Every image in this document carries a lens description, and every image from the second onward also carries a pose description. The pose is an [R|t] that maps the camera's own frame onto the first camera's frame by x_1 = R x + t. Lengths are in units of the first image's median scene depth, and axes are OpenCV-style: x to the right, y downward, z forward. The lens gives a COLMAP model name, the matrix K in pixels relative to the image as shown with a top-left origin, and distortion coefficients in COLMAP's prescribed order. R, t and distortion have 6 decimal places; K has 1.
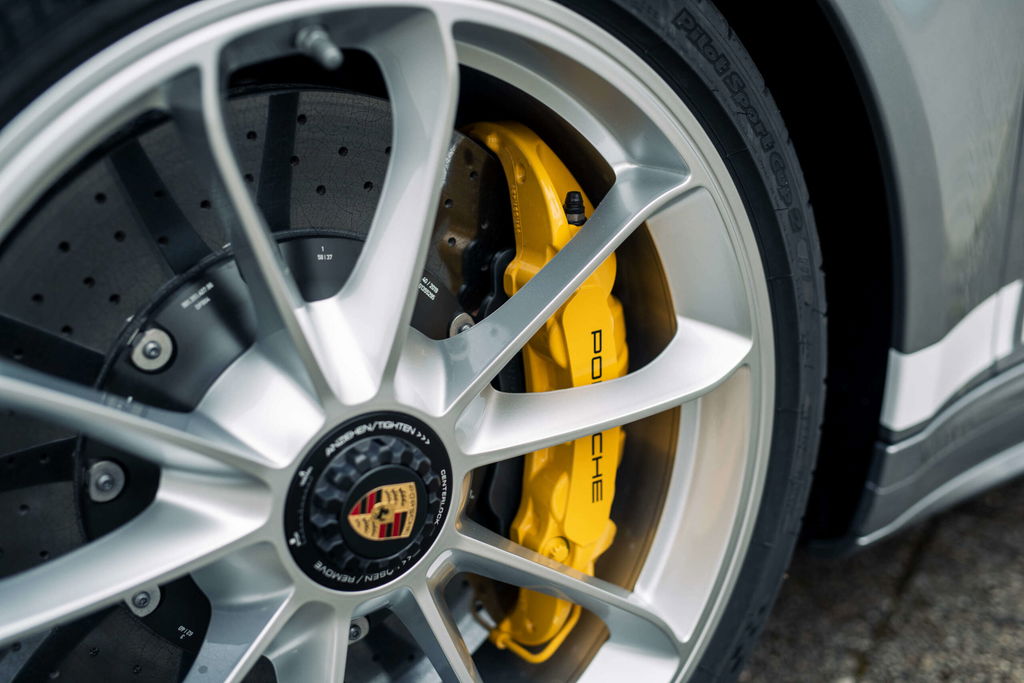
lens RADIAL K [[1455.7, 0, 509.1], [0, 1455.7, 340.4], [0, 0, 1]] dist [0.005208, 0.000000]
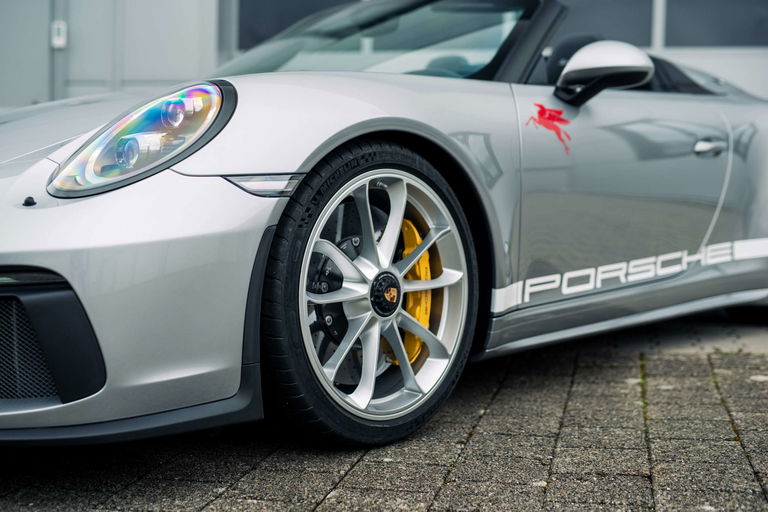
lens RADIAL K [[1091.8, 0, 377.2], [0, 1091.8, 261.7], [0, 0, 1]] dist [0.005208, 0.000000]
pose [[0.971208, 0.012417, 0.237907, -0.777962], [0.062245, 0.950724, -0.303725, 0.874205], [-0.229956, 0.309789, 0.922579, -1.725087]]
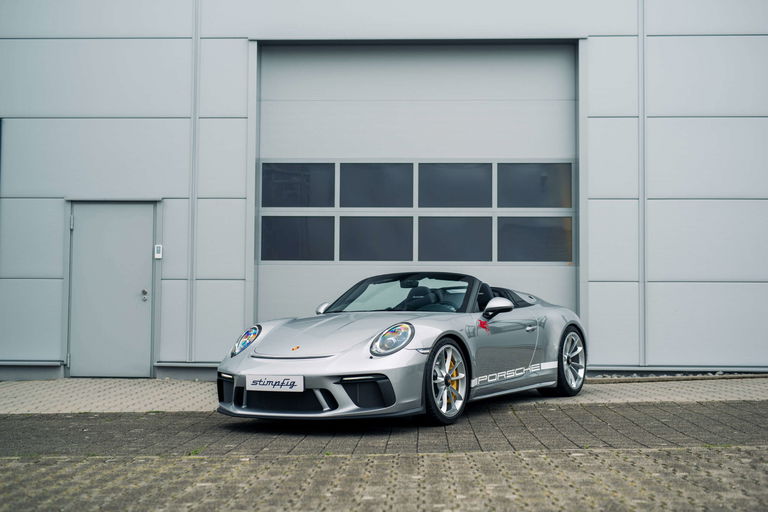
lens RADIAL K [[1091.8, 0, 383.4], [0, 1091.8, 254.0], [0, 0, 1]] dist [0.005208, 0.000000]
pose [[0.911351, 0.035782, 0.410071, -4.660642], [0.144389, 0.905126, -0.399873, 2.900951], [-0.385474, 0.423634, 0.819722, -7.382694]]
